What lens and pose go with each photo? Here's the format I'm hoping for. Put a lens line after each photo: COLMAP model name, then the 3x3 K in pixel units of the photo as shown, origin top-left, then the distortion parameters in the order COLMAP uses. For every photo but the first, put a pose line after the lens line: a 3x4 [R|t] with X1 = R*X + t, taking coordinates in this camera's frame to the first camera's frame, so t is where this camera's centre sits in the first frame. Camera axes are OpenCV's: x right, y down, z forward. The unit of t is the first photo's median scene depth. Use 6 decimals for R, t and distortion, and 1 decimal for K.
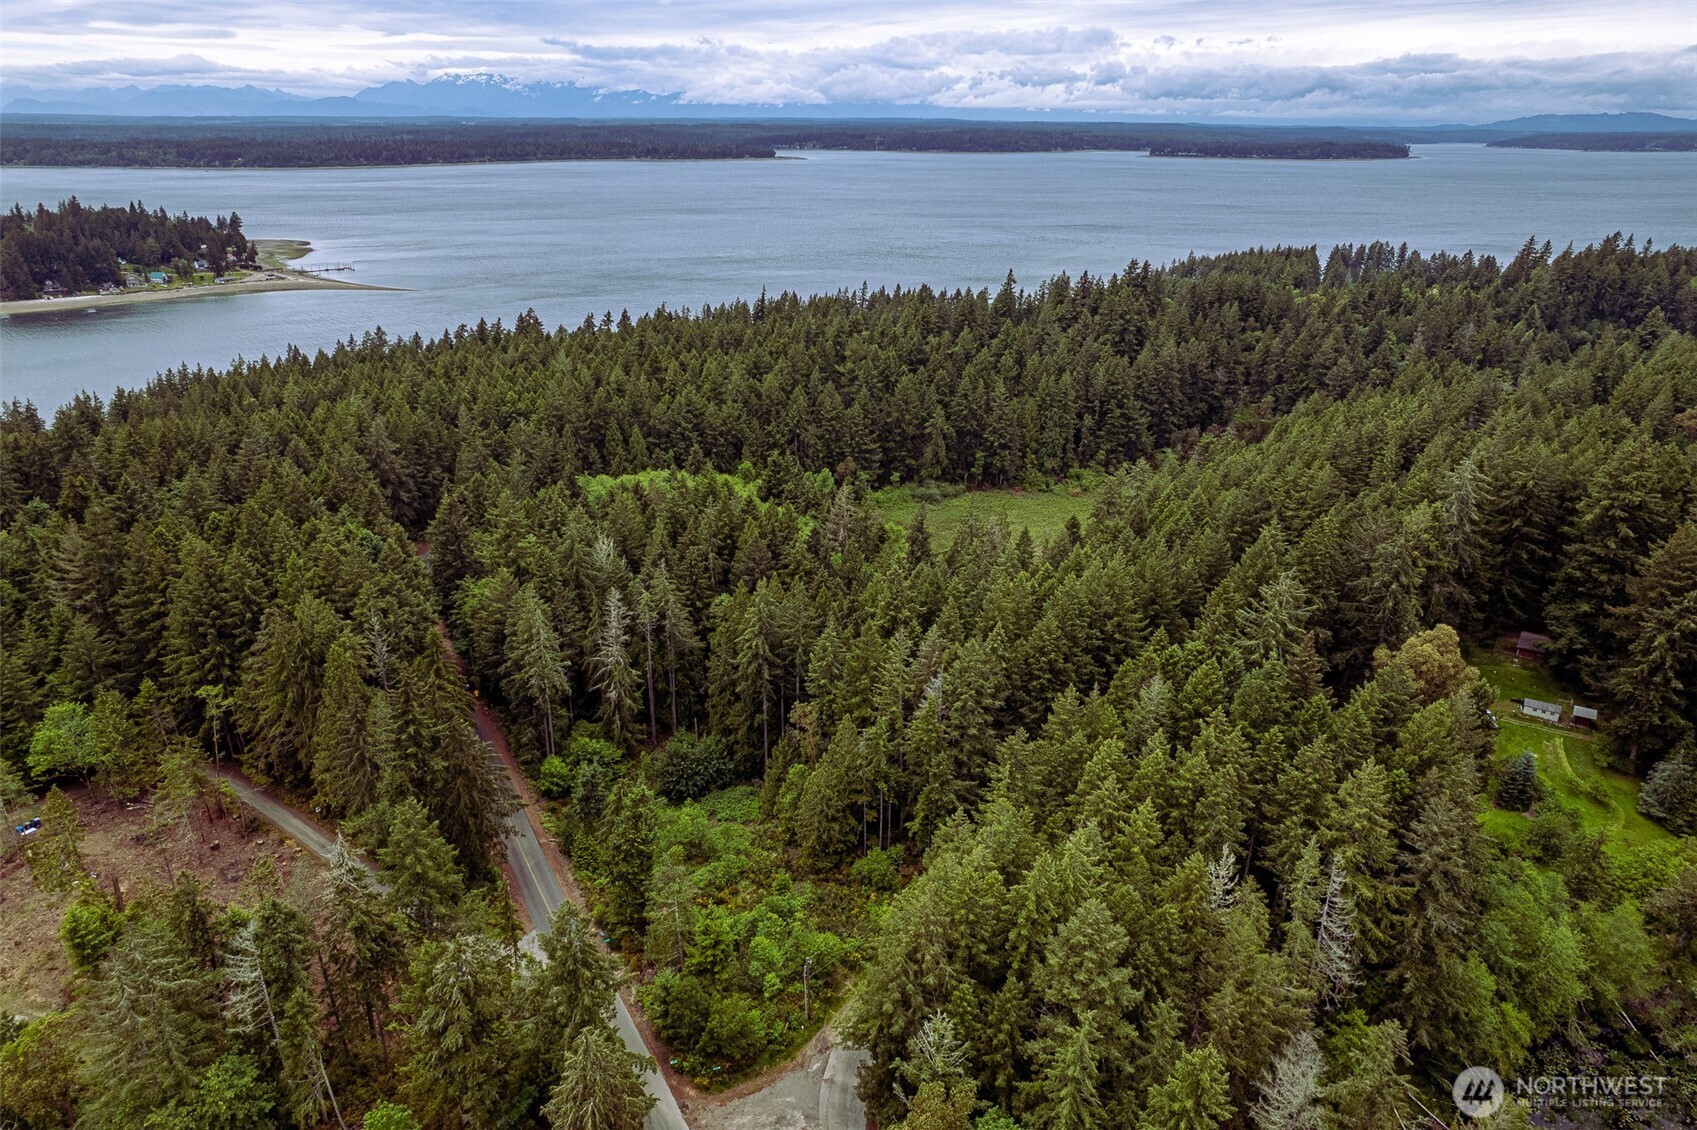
lens RADIAL K [[1088.1, 0, 855.1], [0, 1088.1, 563.4], [0, 0, 1]] dist [-0.080622, 0.072178]
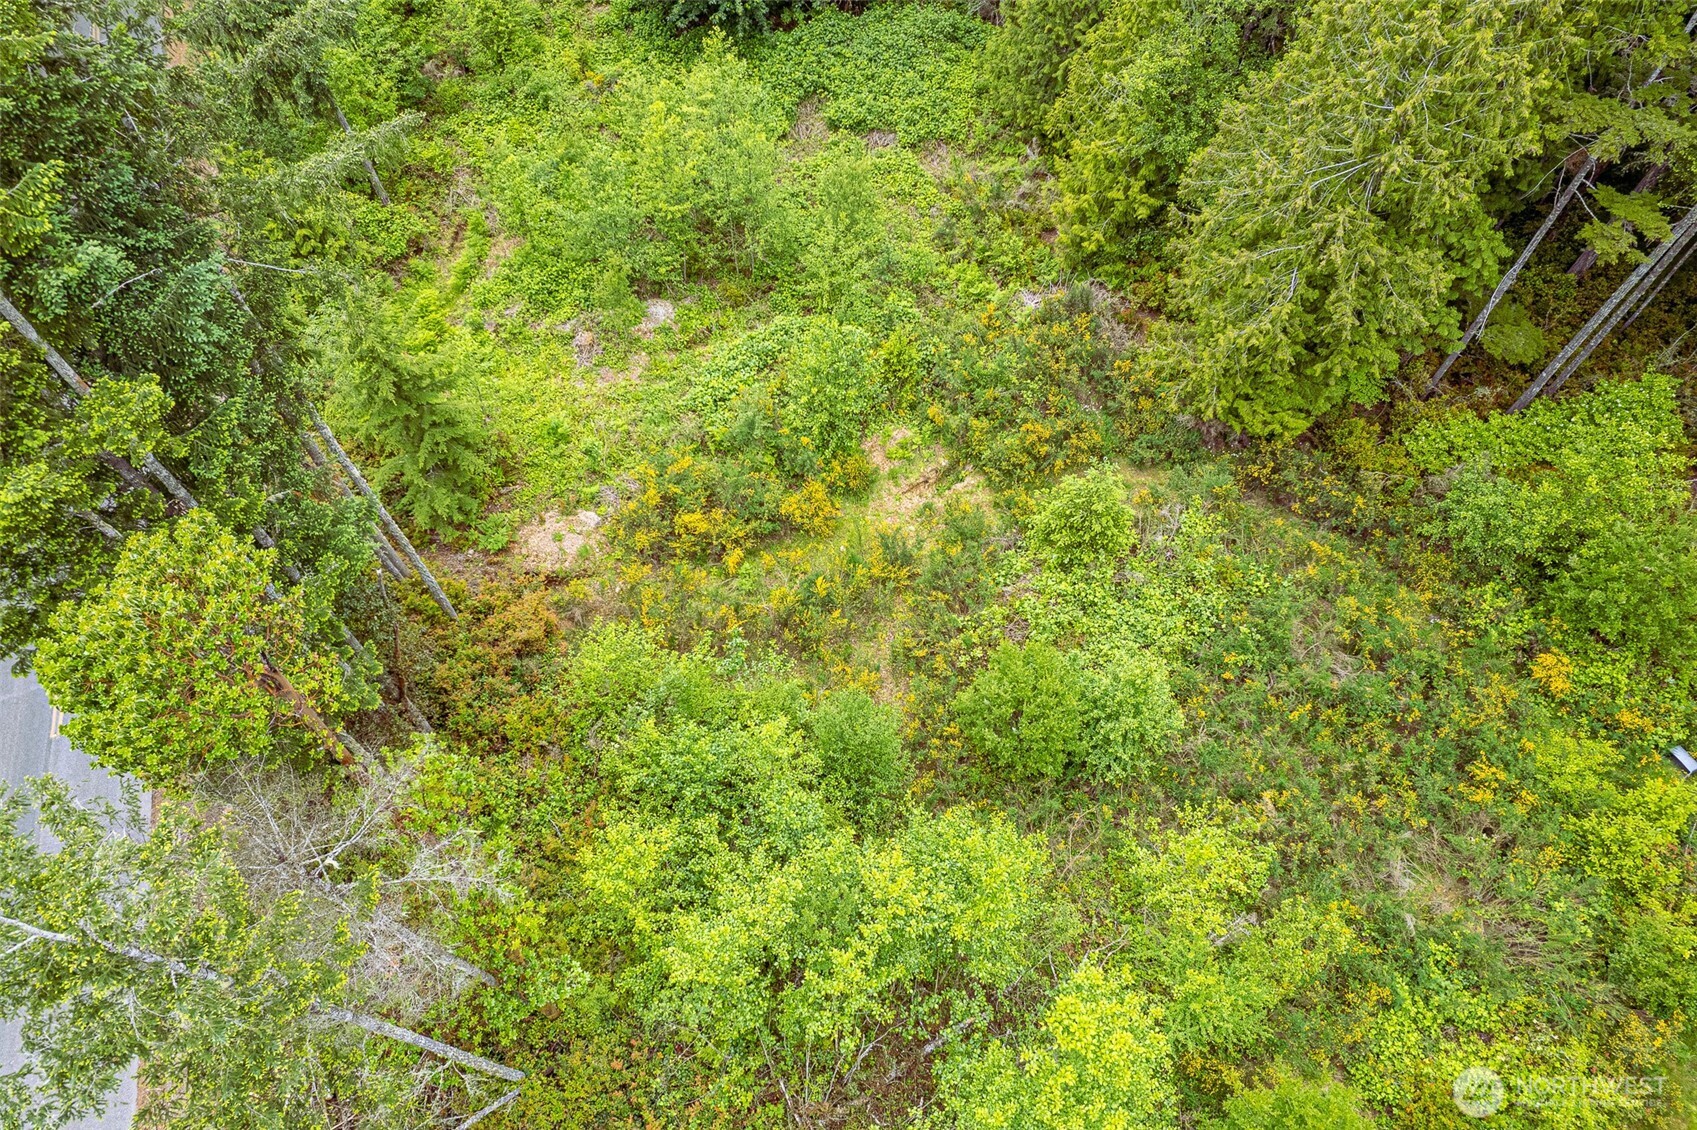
lens RADIAL K [[1088.1, 0, 855.1], [0, 1088.1, 563.4], [0, 0, 1]] dist [-0.080622, 0.072178]
pose [[0.984963, 0.147584, -0.089818, -0.083412], [-0.060295, 0.780838, 0.621817, 0.163898], [0.161904, -0.607051, 0.777995, 0.766675]]
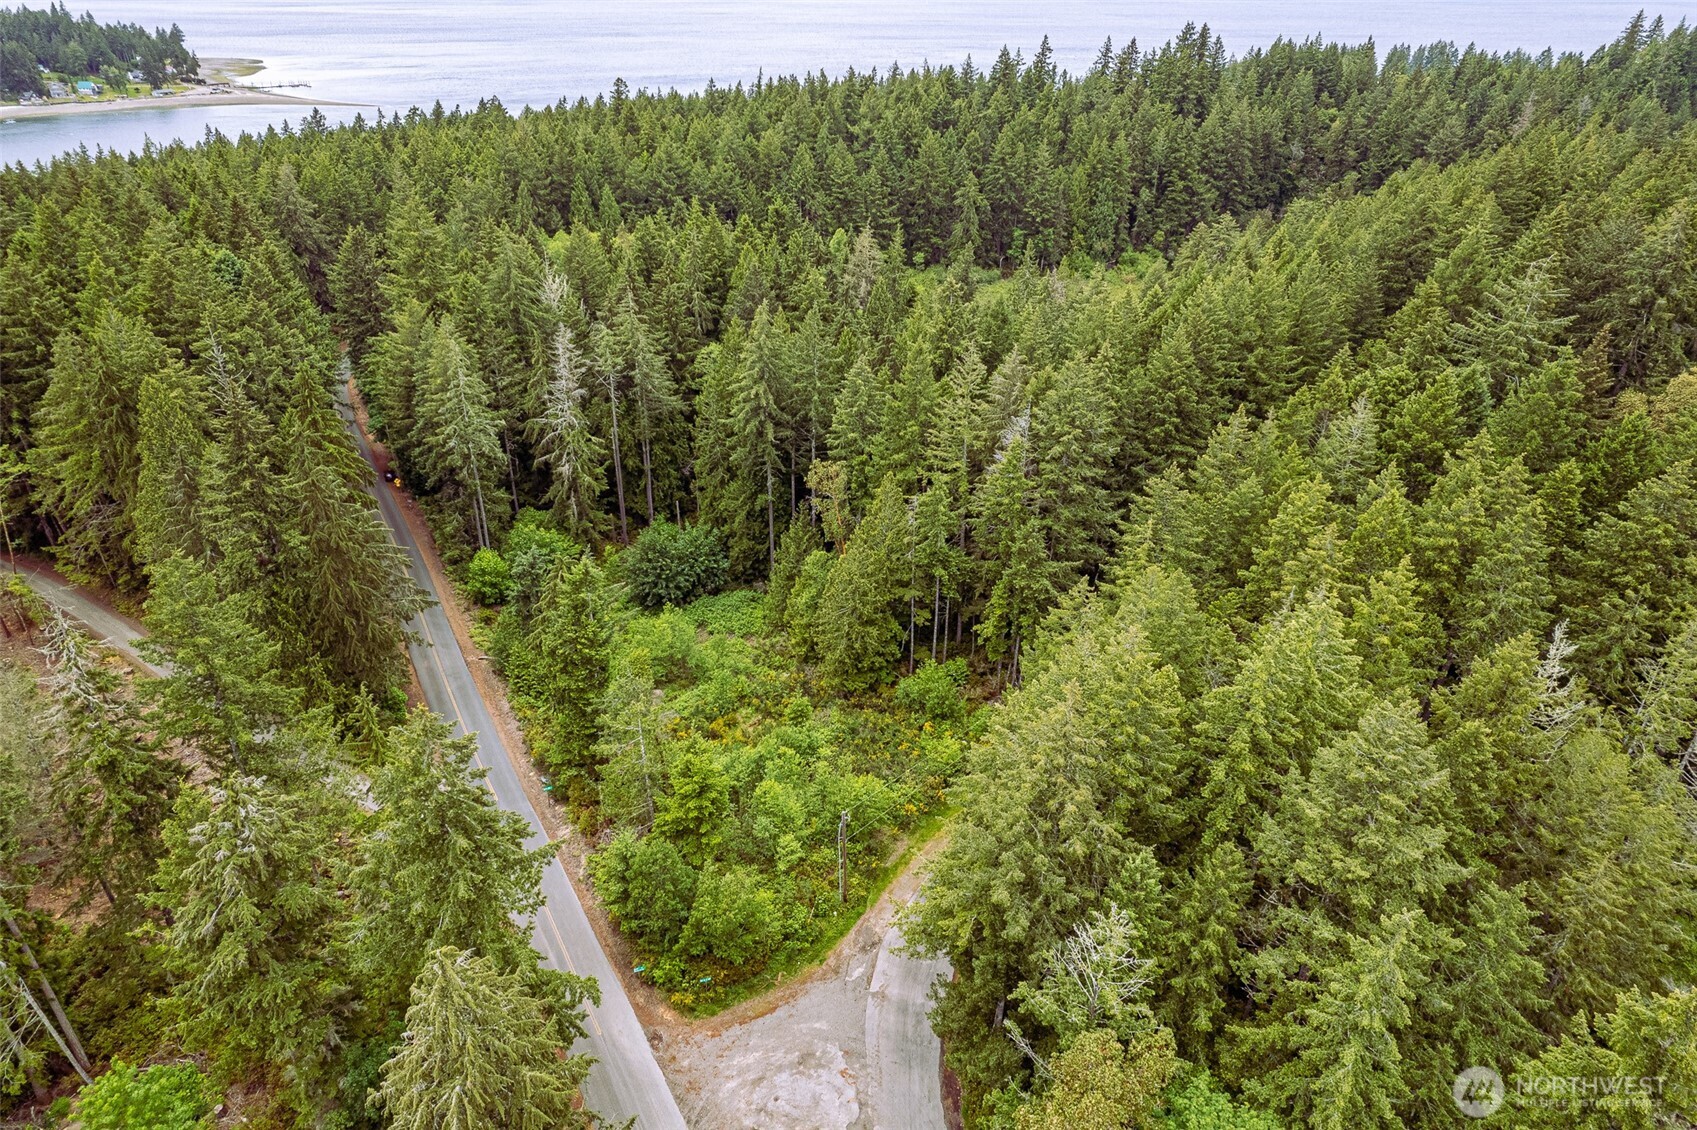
lens RADIAL K [[1088.1, 0, 855.1], [0, 1088.1, 563.4], [0, 0, 1]] dist [-0.080622, 0.072178]
pose [[0.999997, -0.002033, 0.001370, -0.028767], [0.001845, 0.992054, 0.125799, 0.102890], [-0.001615, -0.125796, 0.992055, 0.282218]]
